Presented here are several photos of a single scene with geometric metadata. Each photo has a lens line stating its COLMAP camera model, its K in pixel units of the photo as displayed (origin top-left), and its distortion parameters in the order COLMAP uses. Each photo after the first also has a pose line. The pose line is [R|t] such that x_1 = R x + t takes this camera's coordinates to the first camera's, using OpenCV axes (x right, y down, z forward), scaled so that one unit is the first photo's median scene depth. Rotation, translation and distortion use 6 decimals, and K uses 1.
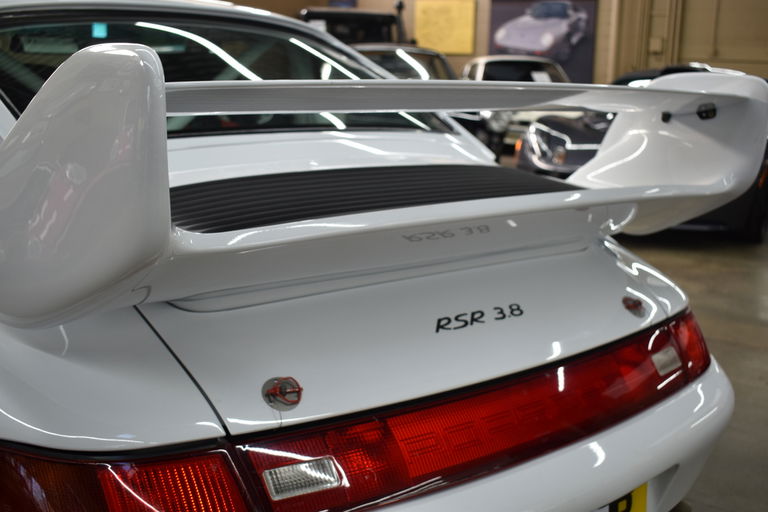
lens RADIAL K [[835.6, 0, 380.7], [0, 835.6, 258.4], [0, 0, 1]] dist [-0.070625, 0.000000]
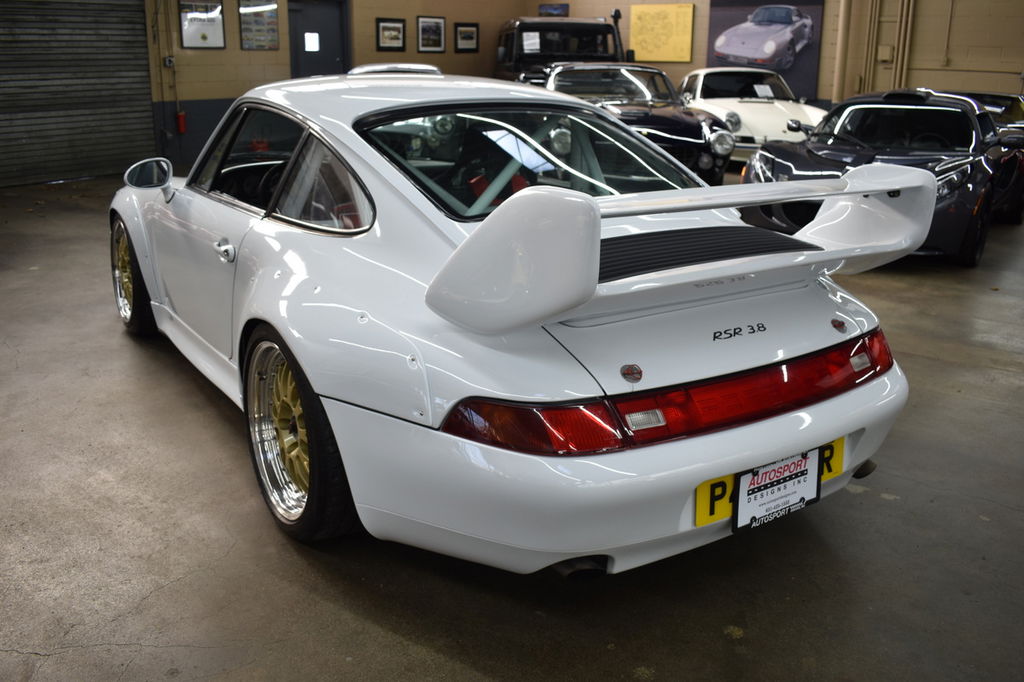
lens RADIAL K [[915.5, 0, 519.5], [0, 915.5, 339.2], [0, 0, 1]] dist [-0.063199, -0.010813]
pose [[0.998027, 0.004697, -0.062603, -0.069370], [-0.000118, 0.997336, 0.072940, -0.015356], [0.062779, -0.072789, 0.995370, -0.277487]]
